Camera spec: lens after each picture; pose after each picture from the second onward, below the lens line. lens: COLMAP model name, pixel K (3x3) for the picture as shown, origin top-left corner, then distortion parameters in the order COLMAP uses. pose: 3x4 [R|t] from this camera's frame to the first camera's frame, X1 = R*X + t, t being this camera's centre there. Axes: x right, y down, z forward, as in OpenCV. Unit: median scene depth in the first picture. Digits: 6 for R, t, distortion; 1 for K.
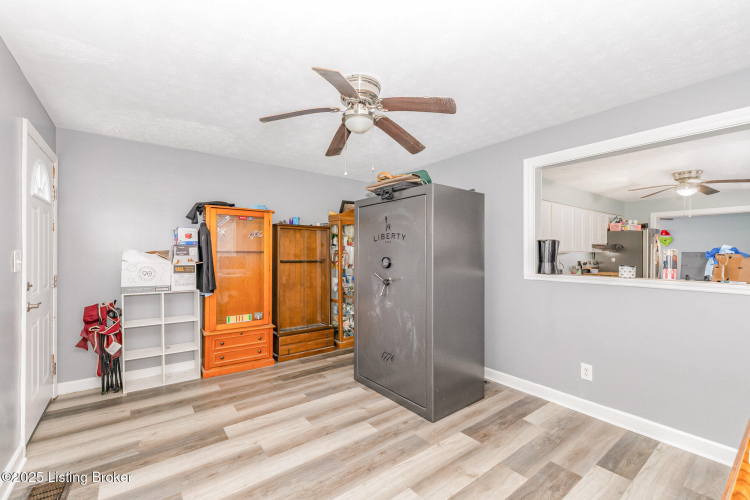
lens RADIAL K [[321.5, 0, 374.8], [0, 321.5, 252.3], [0, 0, 1]] dist [0.008375, 0.000652]
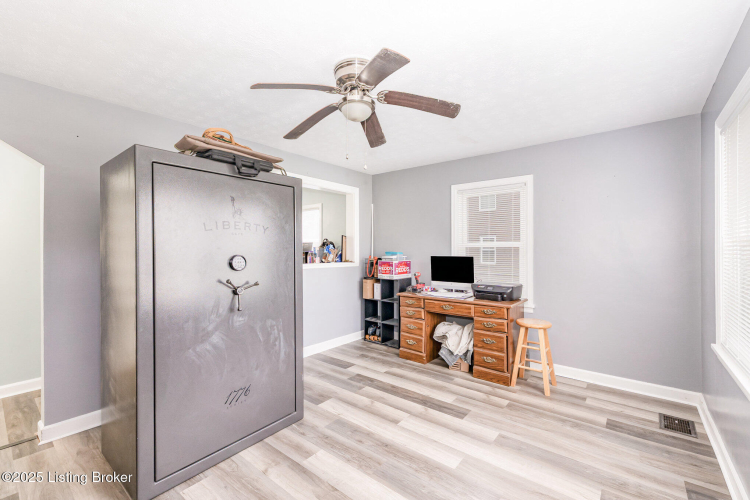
lens RADIAL K [[321.5, 0, 374.7], [0, 321.5, 248.0], [0, 0, 1]] dist [0.008375, 0.000652]
pose [[-0.241108, 0.004124, 0.970490, -0.894093], [0.008542, 0.999961, -0.002126, 0.004834], [-0.970461, 0.007777, -0.241134, 1.081166]]
